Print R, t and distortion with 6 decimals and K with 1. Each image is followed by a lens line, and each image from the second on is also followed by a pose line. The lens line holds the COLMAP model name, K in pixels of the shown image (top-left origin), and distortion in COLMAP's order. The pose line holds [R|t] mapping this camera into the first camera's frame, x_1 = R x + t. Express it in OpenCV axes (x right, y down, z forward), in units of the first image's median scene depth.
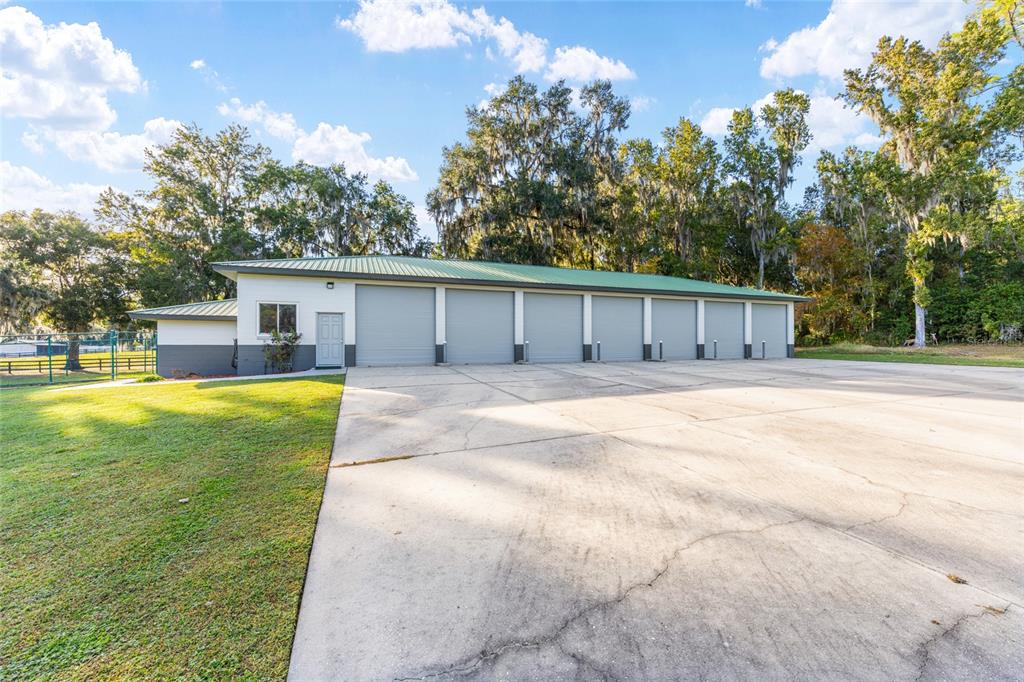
lens RADIAL K [[415.2, 0, 511.8], [0, 415.2, 341.9], [0, 0, 1]] dist [-0.000333, -0.000103]
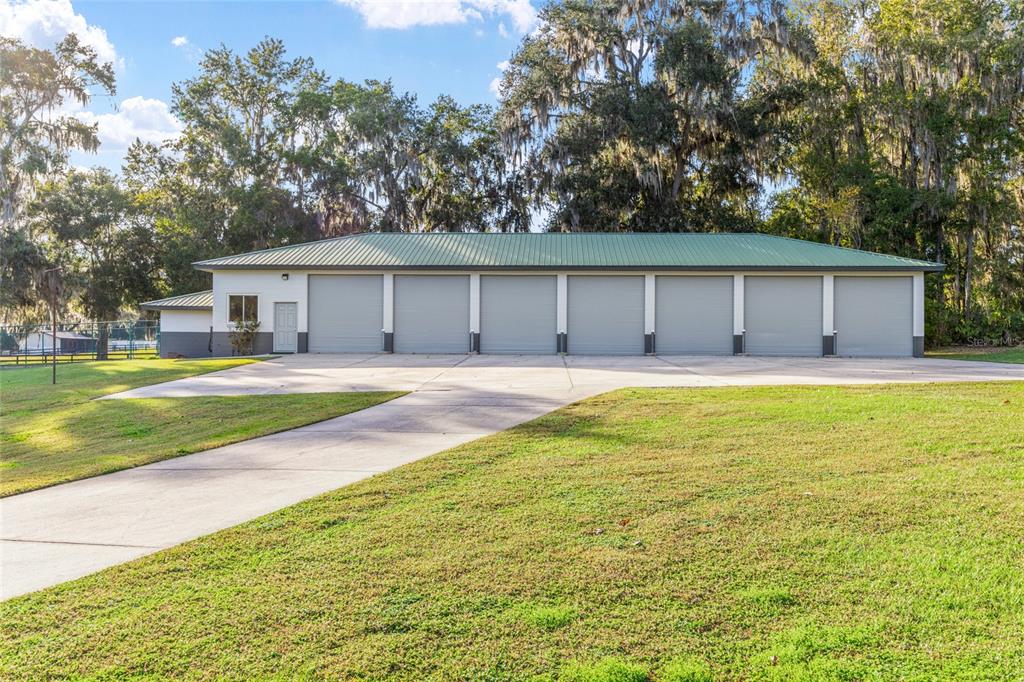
lens RADIAL K [[1029.5, 0, 512.3], [0, 1029.5, 340.8], [0, 0, 1]] dist [0.006703, 0.000000]
pose [[0.908871, 0.006921, -0.417021, 0.538457], [-0.007042, 0.999974, 0.001248, 0.009675], [0.417019, 0.001803, 0.908896, -0.524107]]
